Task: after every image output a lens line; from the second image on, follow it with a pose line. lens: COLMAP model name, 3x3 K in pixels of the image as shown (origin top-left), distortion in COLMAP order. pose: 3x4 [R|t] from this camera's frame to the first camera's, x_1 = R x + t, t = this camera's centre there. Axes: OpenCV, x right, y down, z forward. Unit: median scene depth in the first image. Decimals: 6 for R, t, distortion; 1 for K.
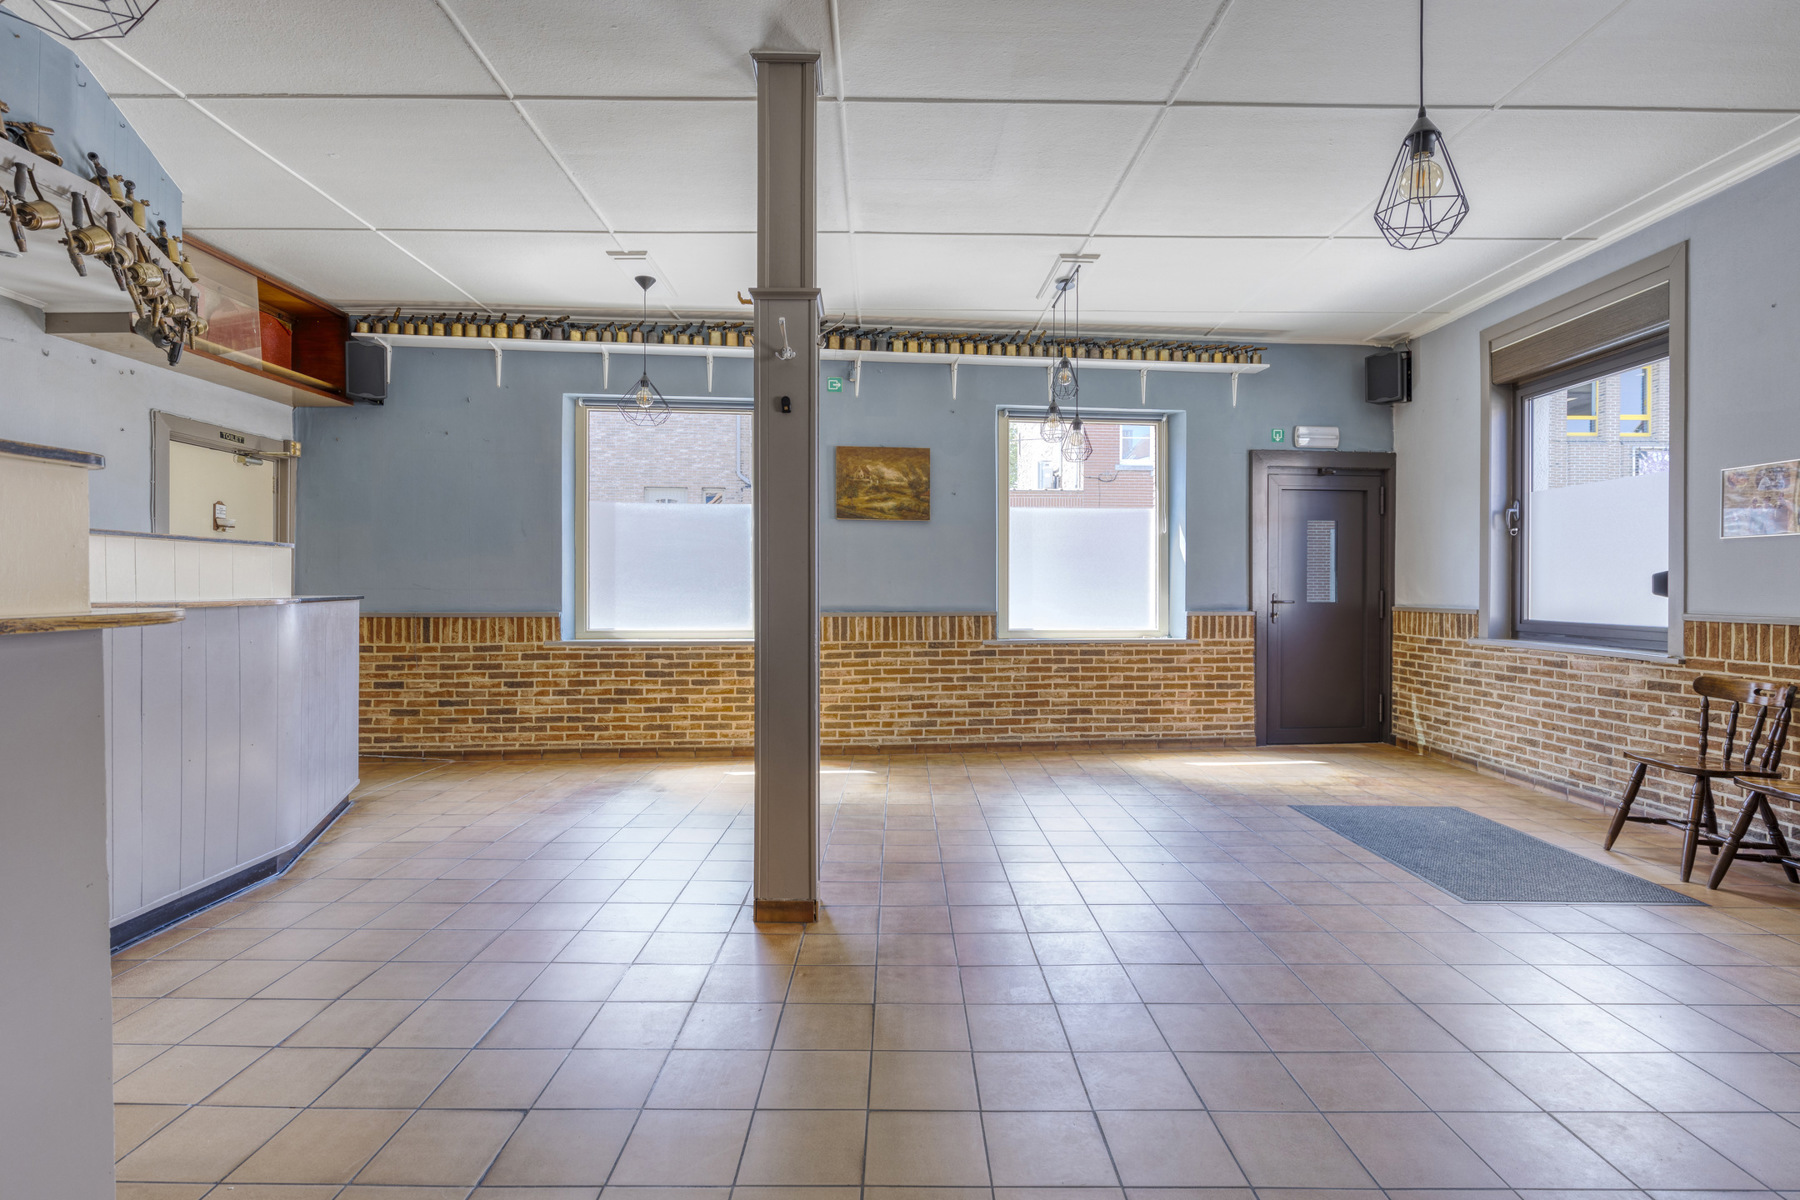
lens RADIAL K [[870.5, 0, 898.0], [0, 870.5, 595.4], [0, 0, 1]] dist [-0.003914, -0.000948]
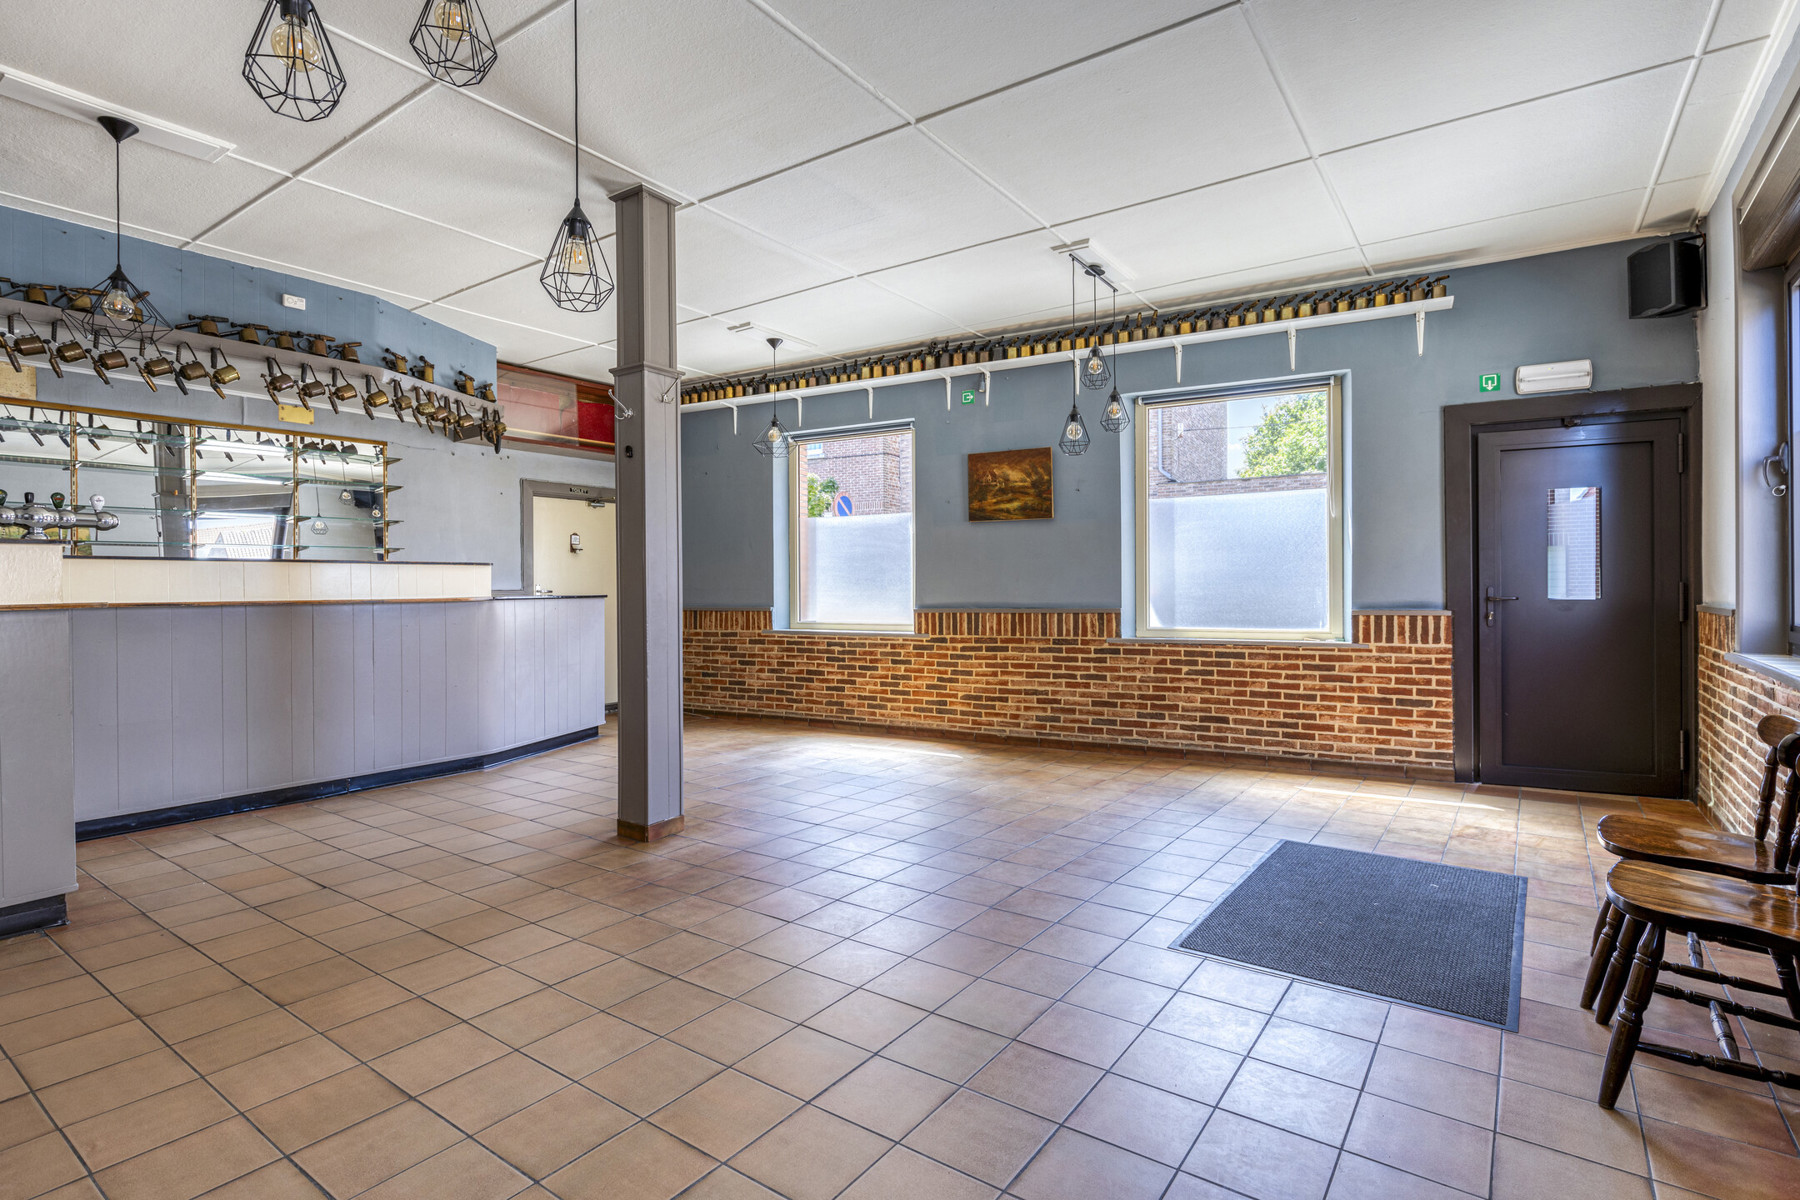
lens RADIAL K [[877.7, 0, 903.5], [0, 877.7, 590.4], [0, 0, 1]] dist [0.005598, 0.000485]
pose [[0.815912, -0.006098, -0.578144, 0.480690], [0.006189, 0.999979, -0.001814, -0.001454], [0.578143, -0.002098, 0.815933, 0.065310]]
